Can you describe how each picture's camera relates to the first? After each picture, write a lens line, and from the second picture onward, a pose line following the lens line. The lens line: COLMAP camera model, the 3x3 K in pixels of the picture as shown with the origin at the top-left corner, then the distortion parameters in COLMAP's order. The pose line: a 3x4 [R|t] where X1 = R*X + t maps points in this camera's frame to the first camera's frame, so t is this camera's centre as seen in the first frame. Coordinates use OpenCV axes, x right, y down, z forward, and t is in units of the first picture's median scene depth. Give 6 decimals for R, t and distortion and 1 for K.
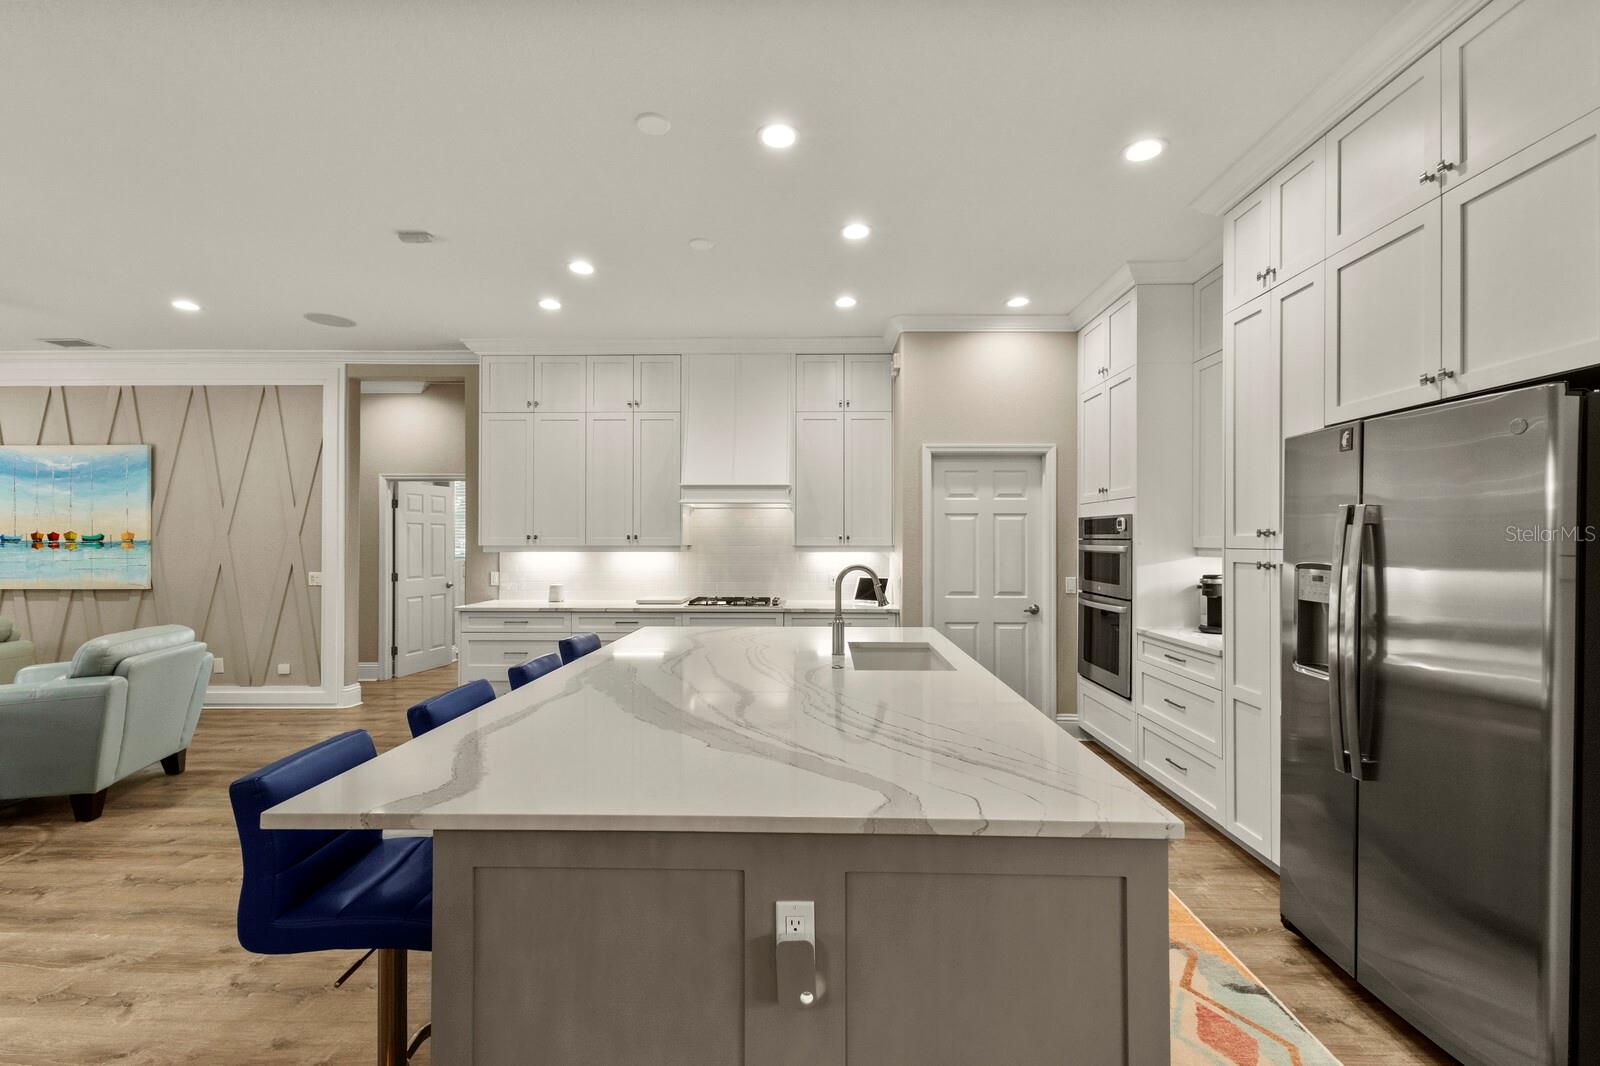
lens RADIAL K [[689.2, 0, 800.6], [0, 689.2, 538.6], [0, 0, 1]] dist [0.011553, -0.002111]
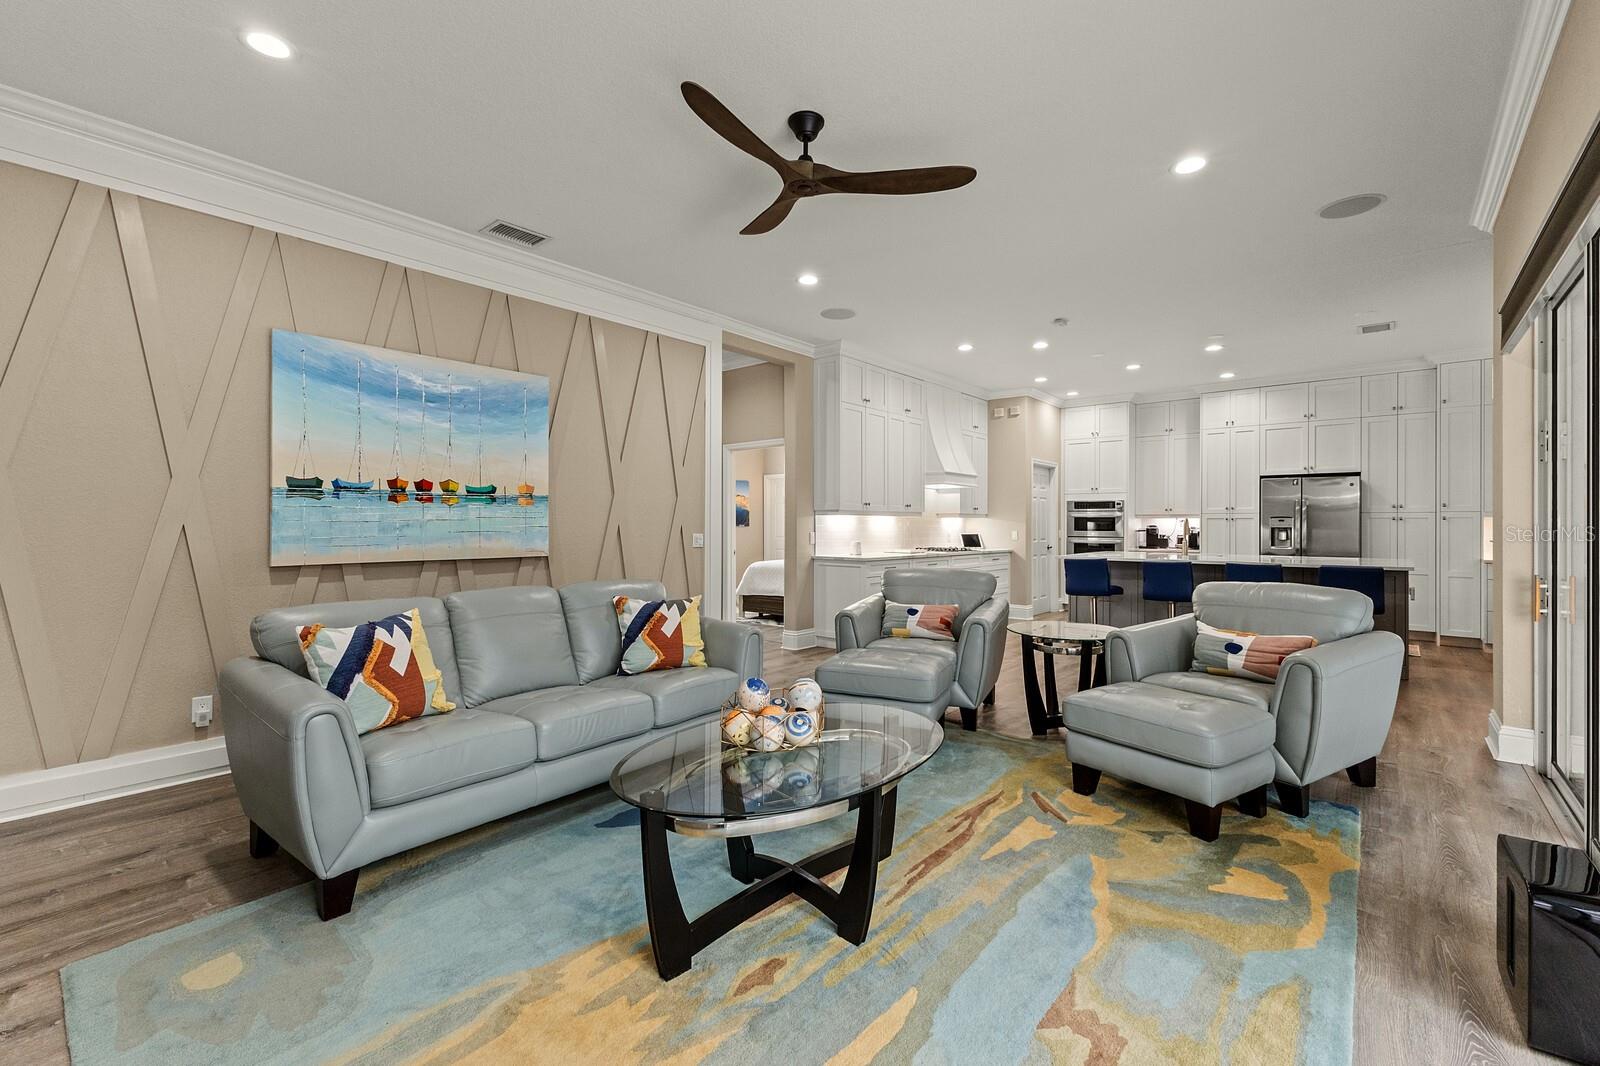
lens RADIAL K [[689.2, 0, 796.5], [0, 689.2, 521.9], [0, 0, 1]] dist [0.011553, -0.002111]
pose [[0.634679, 0.005154, 0.772759, -1.618977], [-0.004072, 0.999986, -0.003325, 0.040674], [-0.772765, -0.001036, 0.634691, 0.316300]]
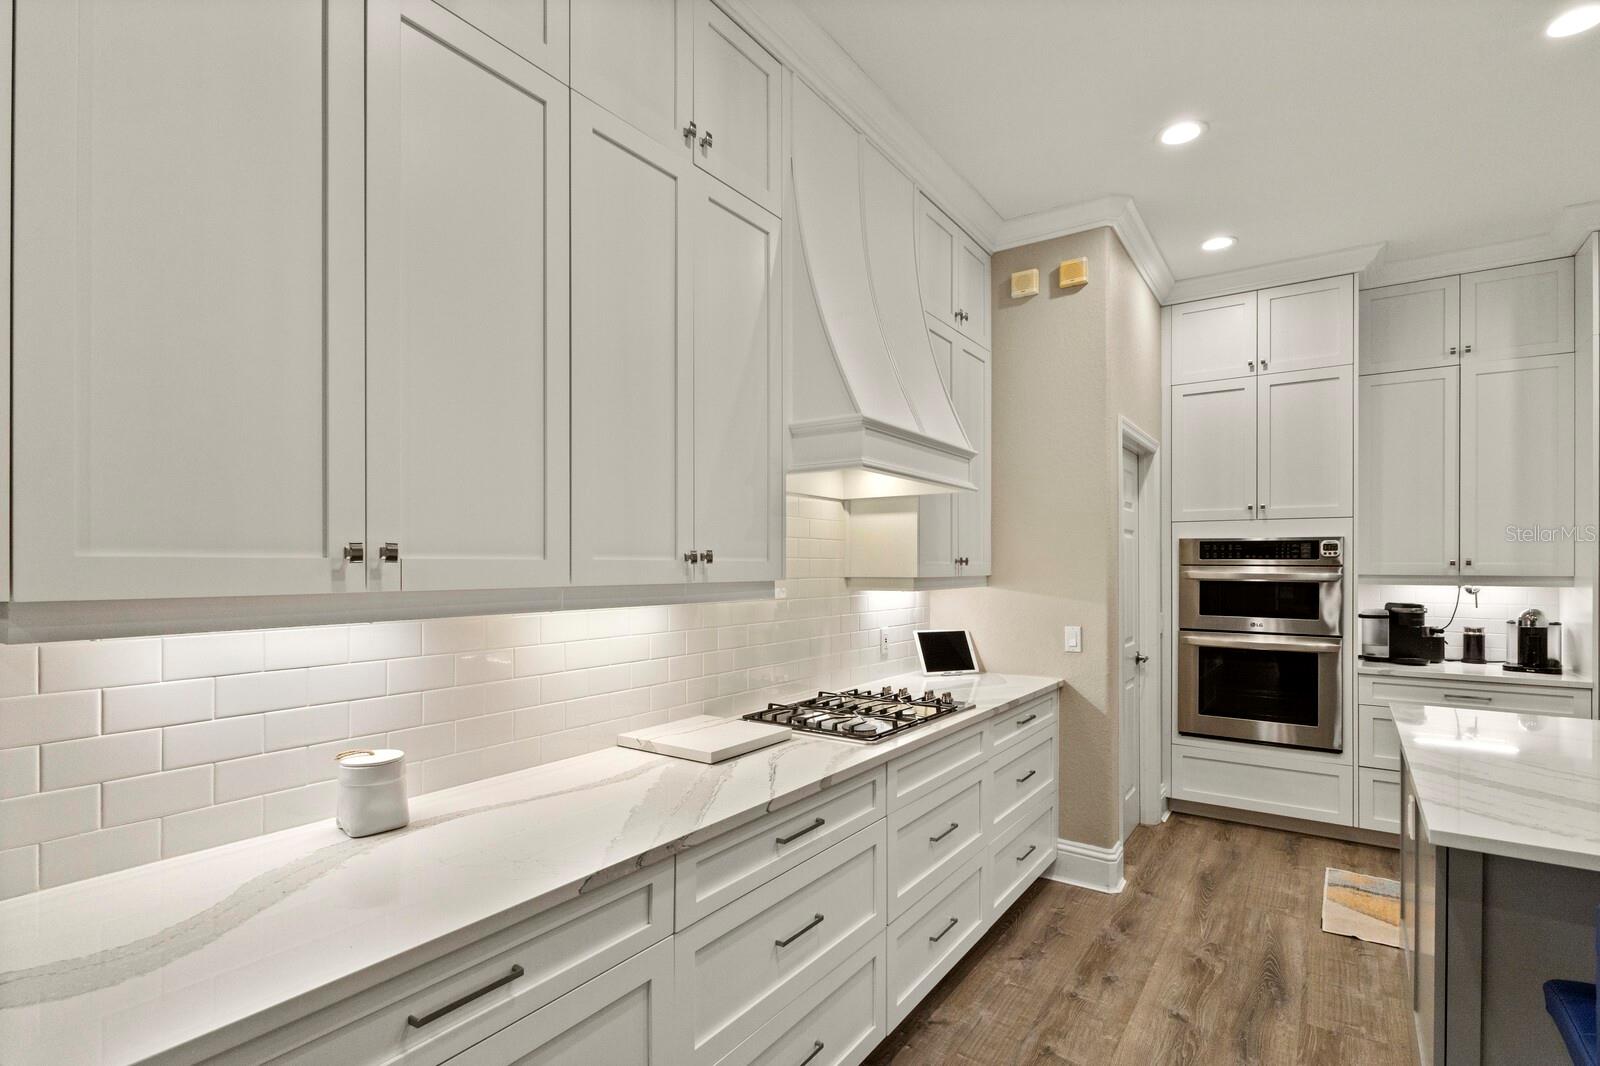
lens RADIAL K [[765.9, 0, 808.6], [0, 765.9, 564.5], [0, 0, 1]] dist [0.005045, 0.000261]
pose [[0.550576, 0.001598, 0.834784, -0.562577], [-0.002149, 0.999998, -0.000497, 0.001707], [-0.834782, -0.001520, 0.550578, 0.840326]]
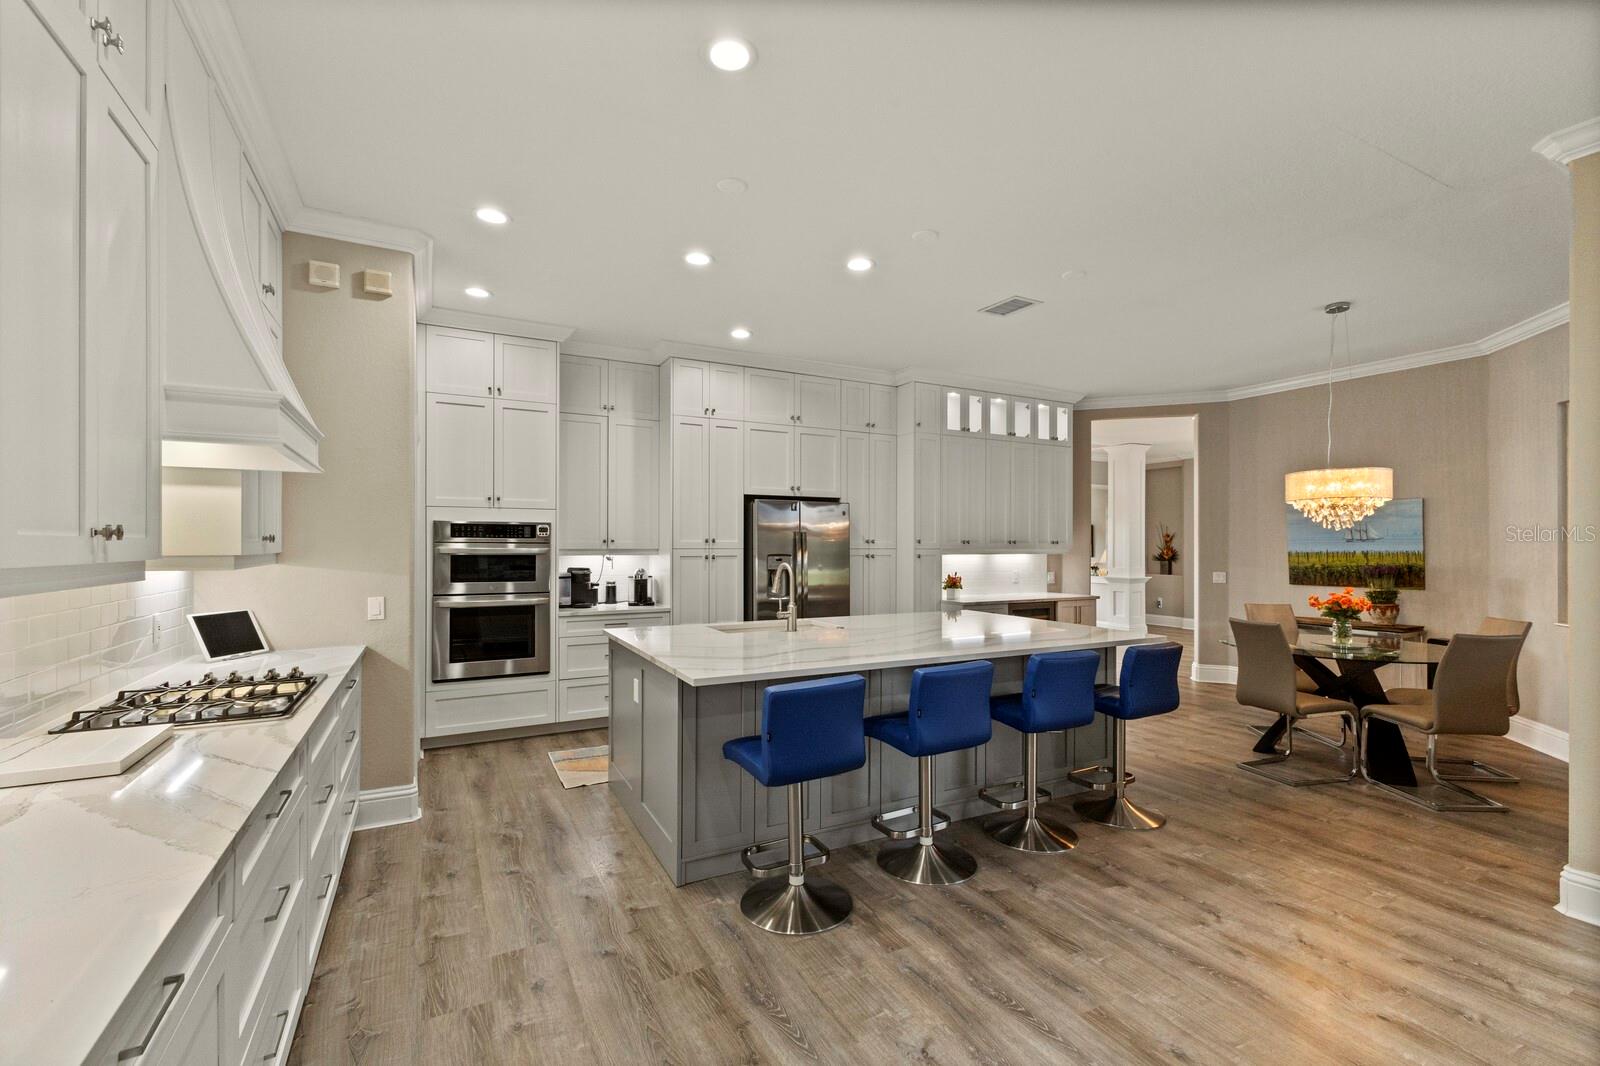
lens RADIAL K [[689.2, 0, 800.1], [0, 689.2, 540.7], [0, 0, 1]] dist [0.011553, -0.002111]
pose [[-0.483001, 0.003308, 0.875614, -0.672750], [-0.001924, 0.999986, -0.004839, 0.002257], [-0.875618, -0.004022, -0.482988, 0.983797]]
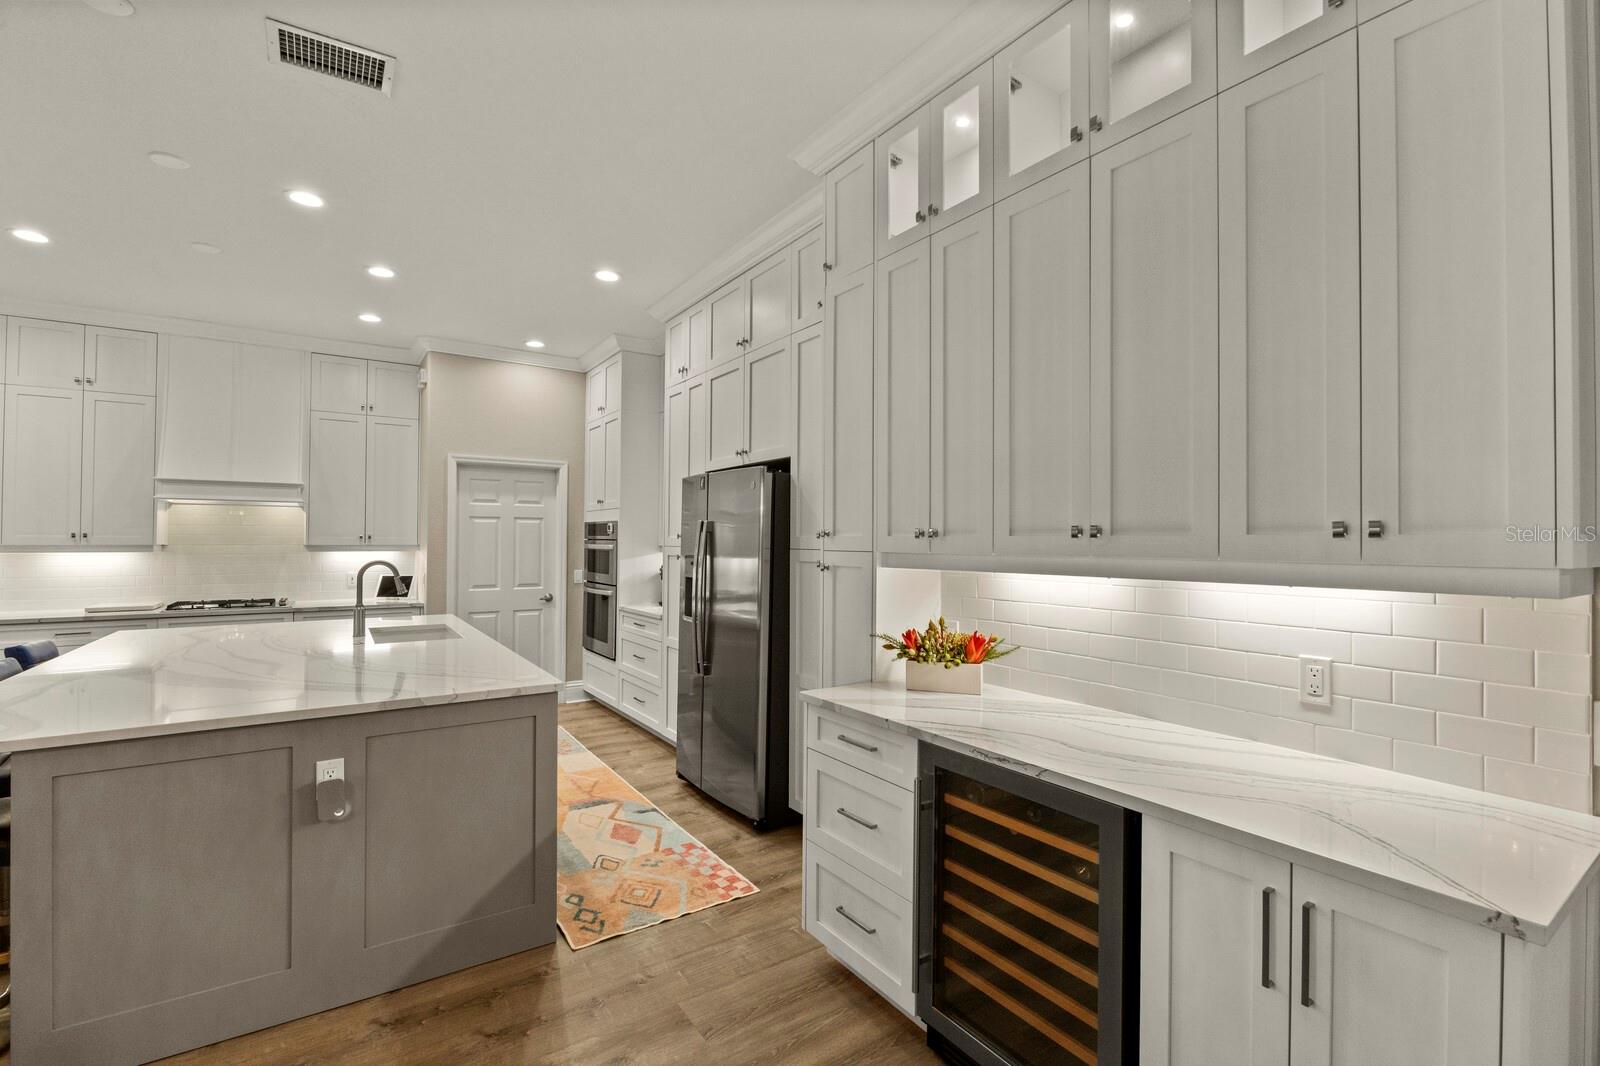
lens RADIAL K [[722.7, 0, 807.9], [0, 722.7, 530.3], [0, 0, 1]] dist [-0.008185, 0.001067]
pose [[0.816412, 0.010755, 0.577369, -0.020122], [-0.004344, 0.999913, -0.012482, -0.001187], [-0.577453, 0.007682, 0.816388, -0.284841]]
